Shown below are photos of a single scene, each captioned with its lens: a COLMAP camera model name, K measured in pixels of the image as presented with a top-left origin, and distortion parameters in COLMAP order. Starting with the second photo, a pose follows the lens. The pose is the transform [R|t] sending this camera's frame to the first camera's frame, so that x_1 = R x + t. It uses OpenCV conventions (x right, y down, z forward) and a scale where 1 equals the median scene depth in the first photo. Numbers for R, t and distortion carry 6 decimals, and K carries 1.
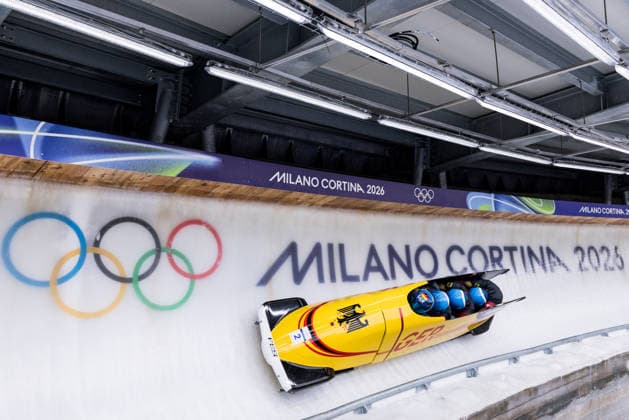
lens RADIAL K [[495.8, 0, 323.5], [0, 495.8, 204.4], [0, 0, 1]] dist [0.000082, 0.000653]
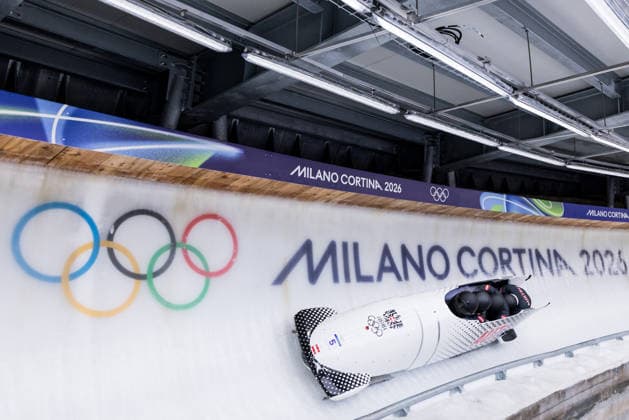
lens RADIAL K [[519.1, 0, 341.1], [0, 519.1, 195.3], [0, 0, 1]] dist [0.002685, 0.004512]
pose [[0.997474, 0.021820, 0.067599, -0.075570], [-0.020685, 0.999634, -0.017444, 0.007112], [-0.067955, 0.016002, 0.997560, -0.005797]]
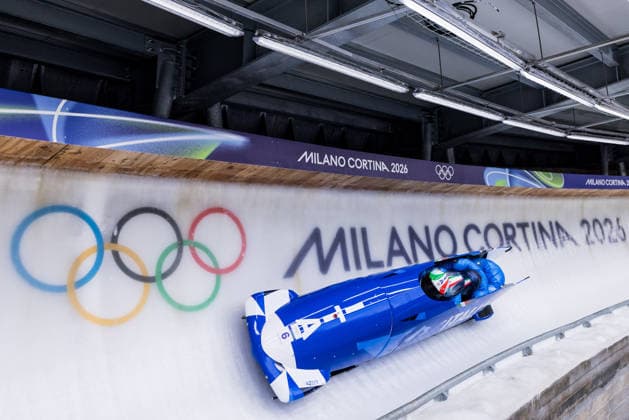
lens RADIAL K [[547.5, 0, 367.4], [0, 547.5, 183.9], [0, 0, 1]] dist [-0.001334, 0.001965]
pose [[0.987390, -0.037975, 0.153686, -0.134407], [0.039143, 0.999223, -0.004579, 0.003325], [-0.153392, 0.010537, 0.988109, -0.014110]]
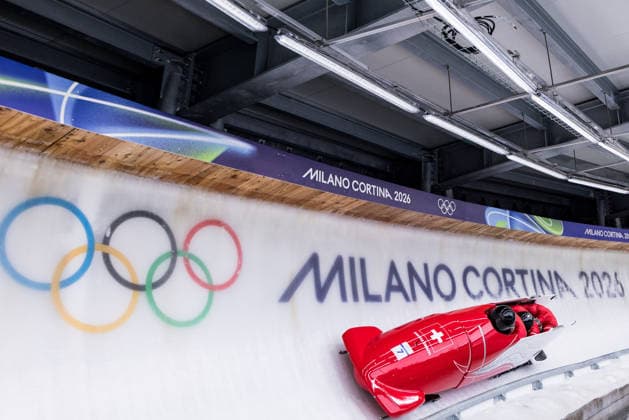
lens RADIAL K [[564.2, 0, 381.0], [0, 564.2, 166.7], [0, 0, 1]] dist [0.000907, 0.000066]
pose [[0.978417, 0.033163, 0.203959, -0.172261], [-0.003961, 0.989866, -0.141949, 0.073285], [-0.206600, 0.138077, 0.968634, -0.005374]]
